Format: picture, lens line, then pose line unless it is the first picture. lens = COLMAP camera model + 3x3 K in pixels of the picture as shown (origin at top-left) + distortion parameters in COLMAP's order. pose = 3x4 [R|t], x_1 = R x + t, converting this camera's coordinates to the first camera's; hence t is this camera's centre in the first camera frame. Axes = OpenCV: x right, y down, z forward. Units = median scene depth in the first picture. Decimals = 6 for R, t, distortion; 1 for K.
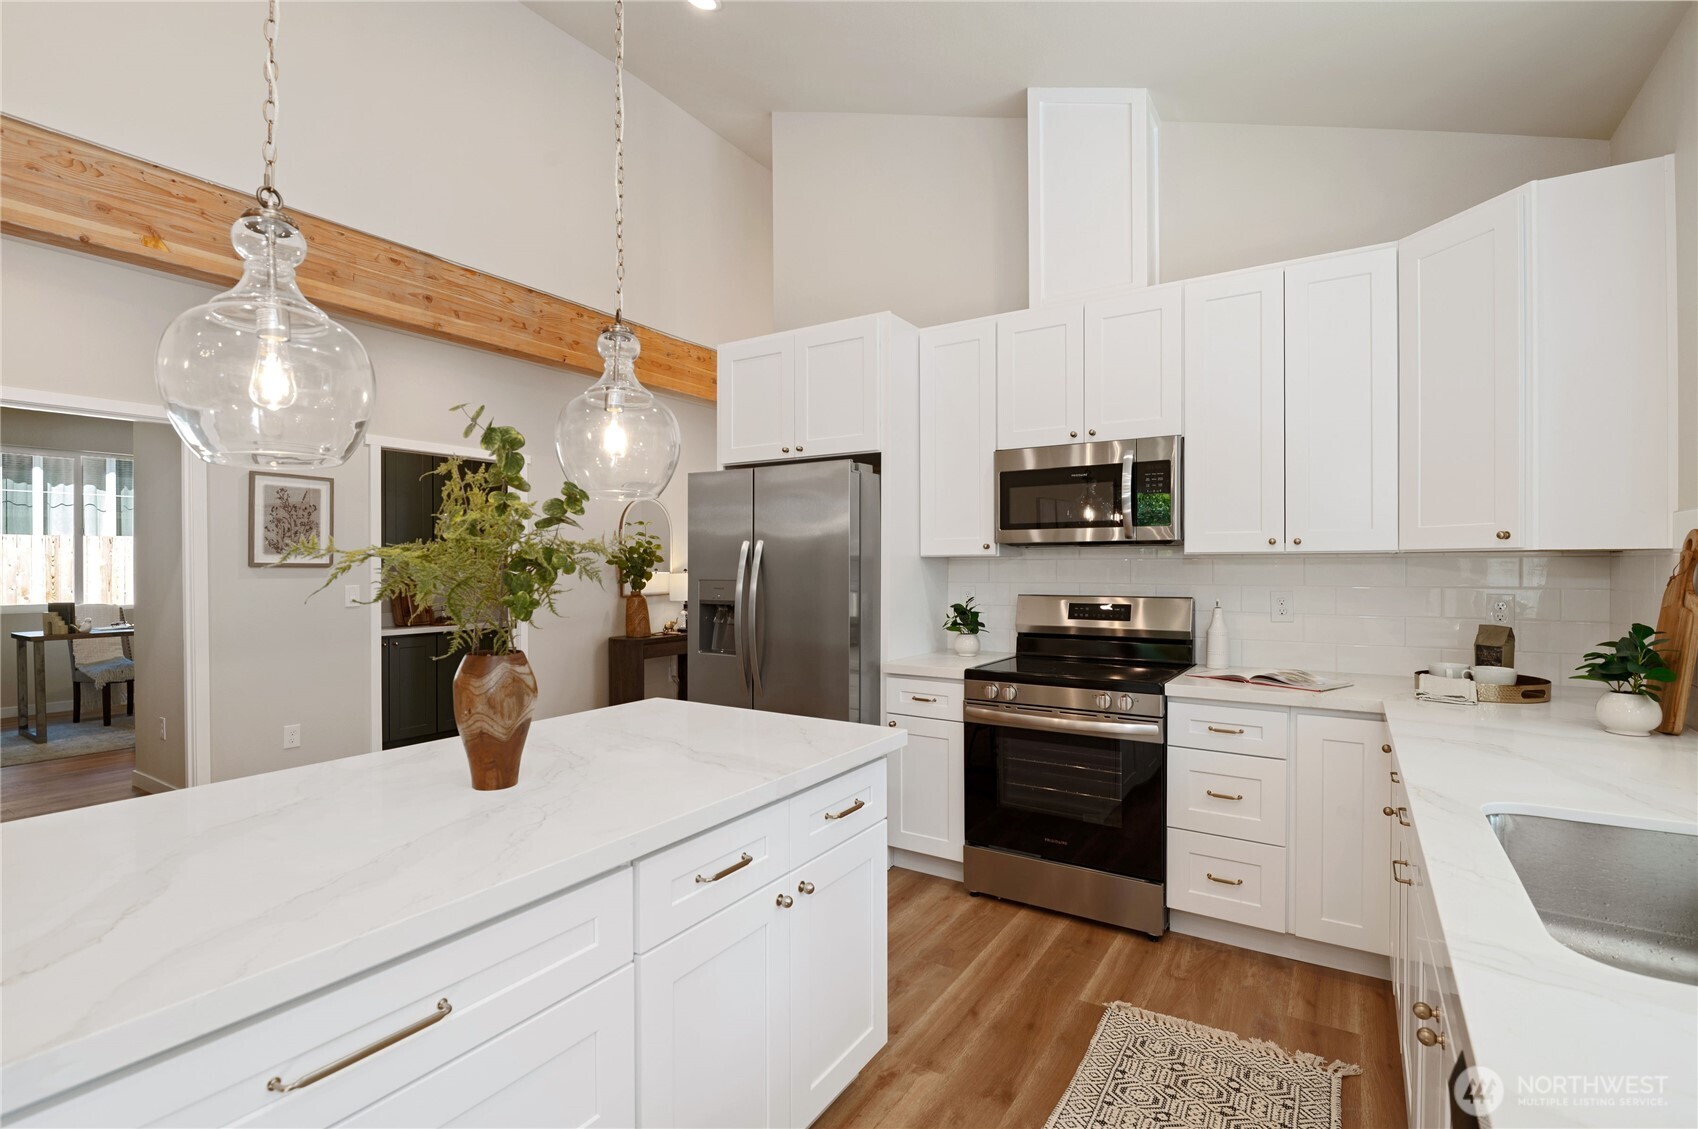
lens RADIAL K [[790.2, 0, 847.8], [0, 790.2, 566.9], [0, 0, 1]] dist [-0.001548, -0.001287]
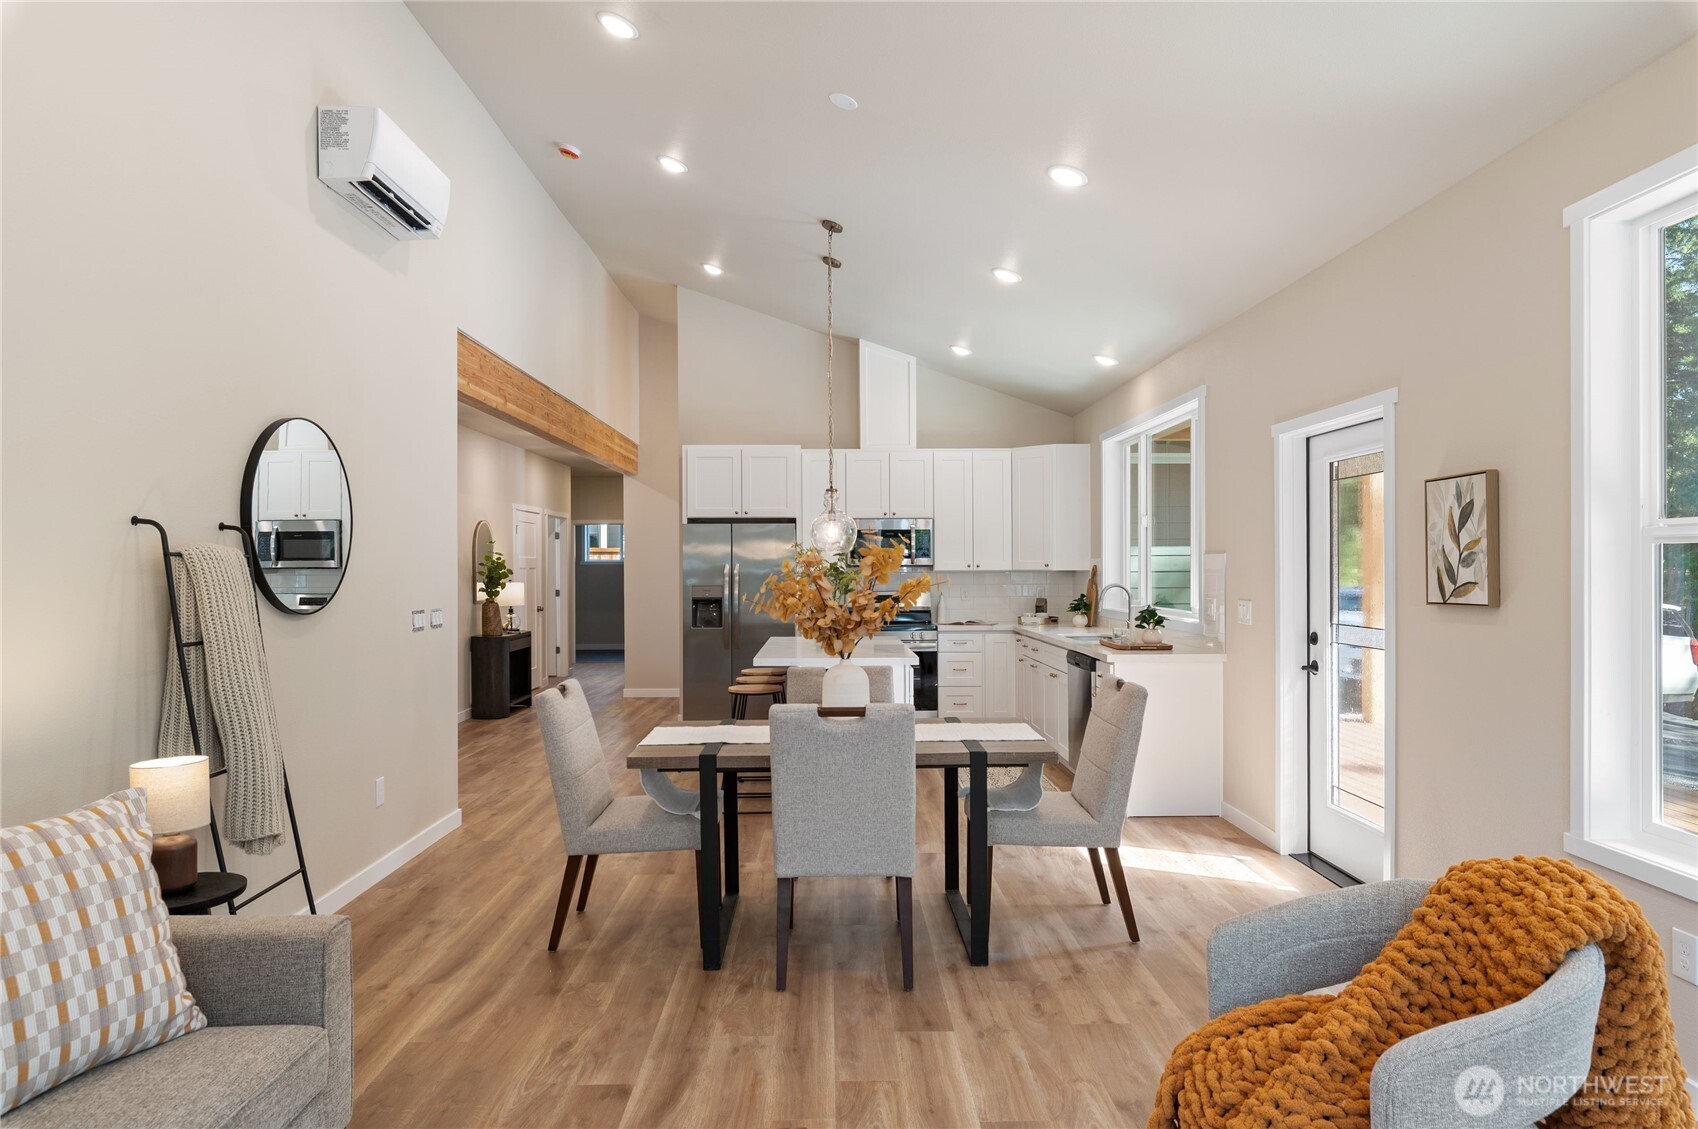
lens RADIAL K [[1022.7, 0, 849.0], [0, 1022.7, 564.5], [0, 0, 1]] dist [0.002806, -0.000824]
pose [[0.830426, -0.000411, 0.557129, -1.379741], [0.005271, 0.999961, -0.007119, -0.015259], [-0.557104, 0.008848, 0.830396, -1.266801]]
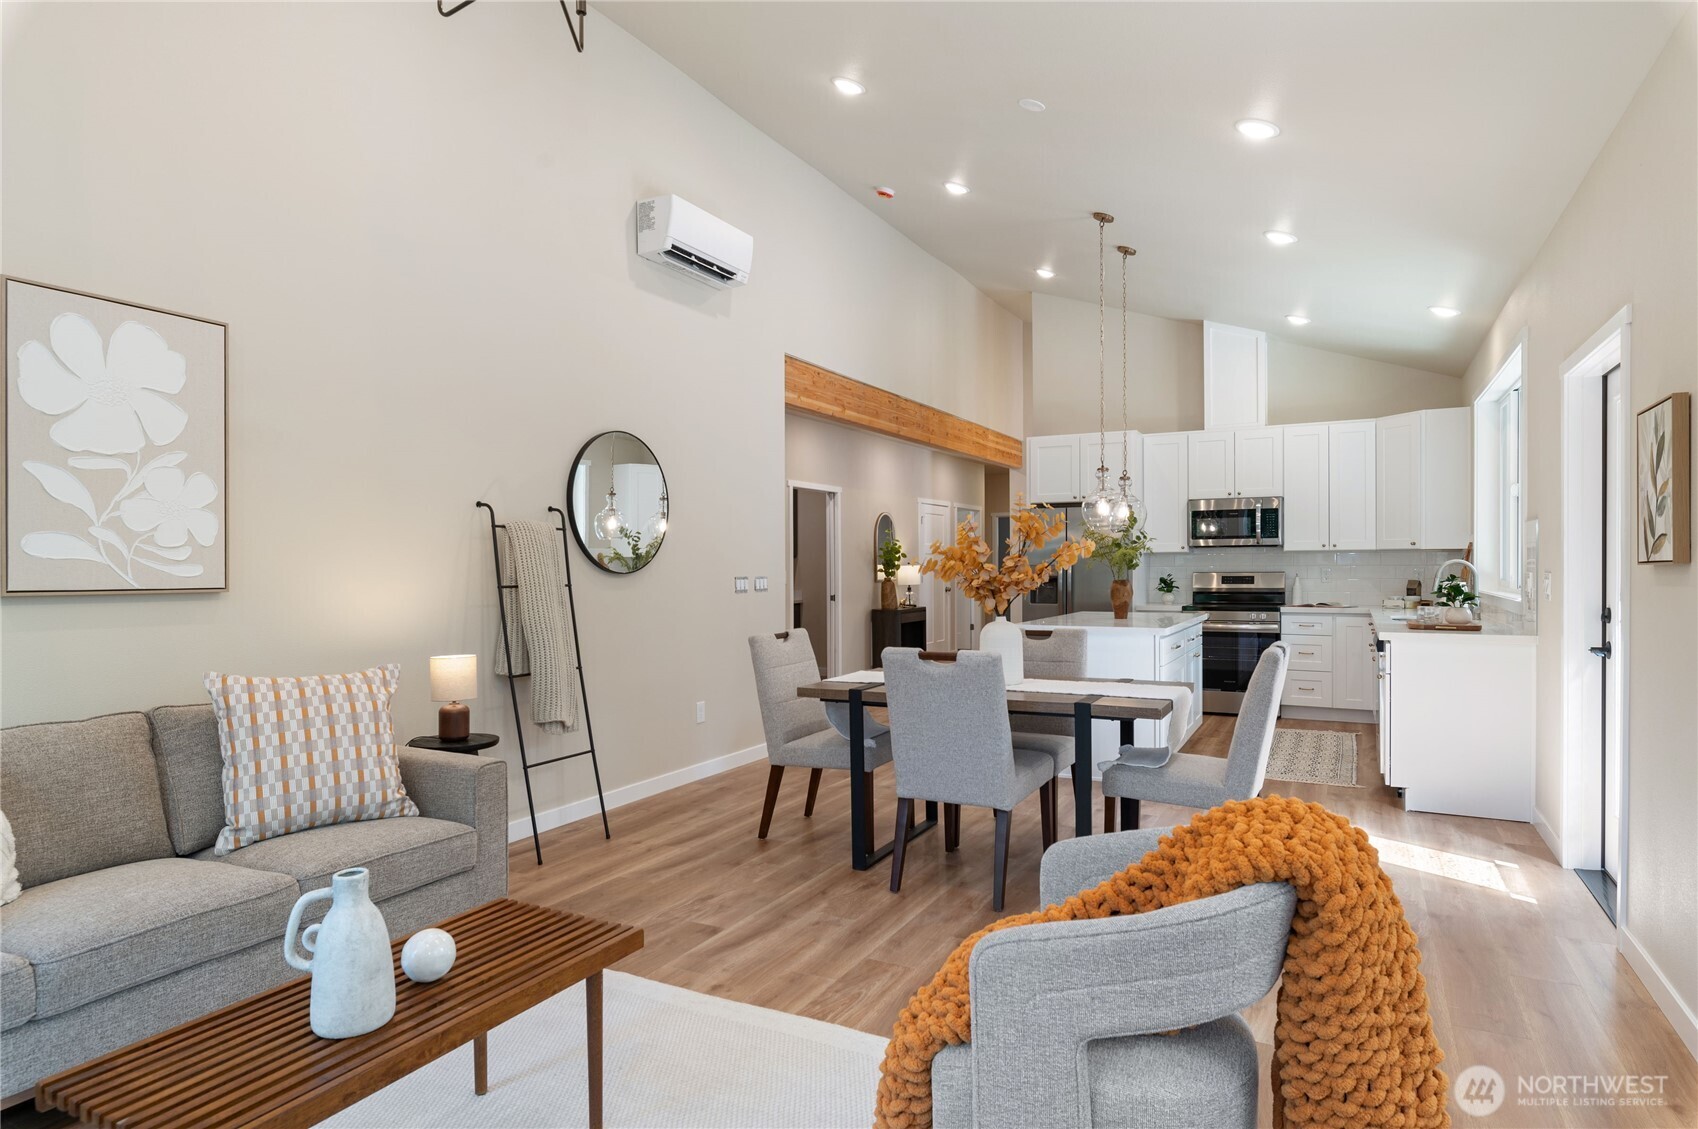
lens RADIAL K [[954.6, 0, 847.4], [0, 954.6, 569.2], [0, 0, 1]] dist [0.003296, 0.000626]
pose [[0.996252, -0.003709, 0.086418, -0.987343], [0.003689, 0.999993, 0.000391, 0.028016], [-0.086419, -0.000071, 0.996259, -1.500265]]
